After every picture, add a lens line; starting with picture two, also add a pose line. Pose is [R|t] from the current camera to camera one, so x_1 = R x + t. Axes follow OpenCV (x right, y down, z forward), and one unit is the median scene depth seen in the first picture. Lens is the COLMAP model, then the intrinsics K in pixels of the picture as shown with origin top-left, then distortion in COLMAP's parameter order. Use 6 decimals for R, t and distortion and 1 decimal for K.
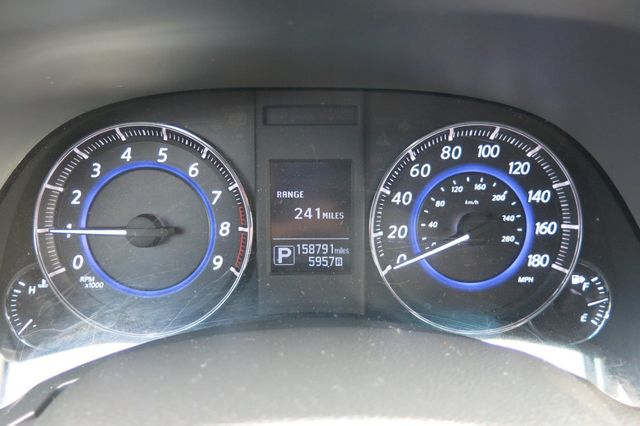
lens RADIAL K [[524.9, 0, 318.9], [0, 524.9, 215.4], [0, 0, 1]] dist [-0.026726, -0.004218]
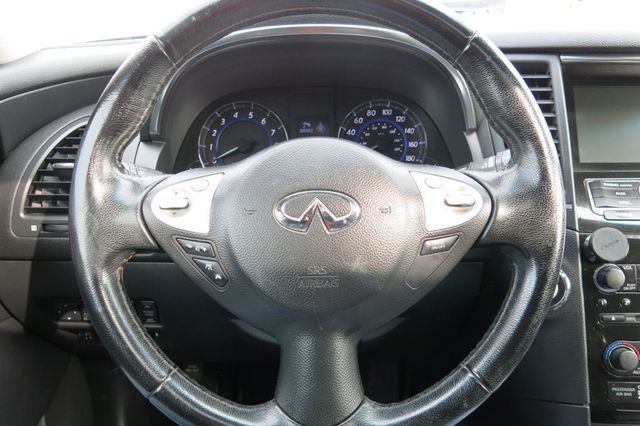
lens RADIAL K [[524.9, 0, 320.4], [0, 524.9, 210.4], [0, 0, 1]] dist [-0.026726, -0.004218]
pose [[0.999684, -0.008804, -0.023543, 0.073292], [0.006529, 0.995454, -0.095020, 0.548114], [0.024272, 0.094836, 0.995197, -1.340208]]
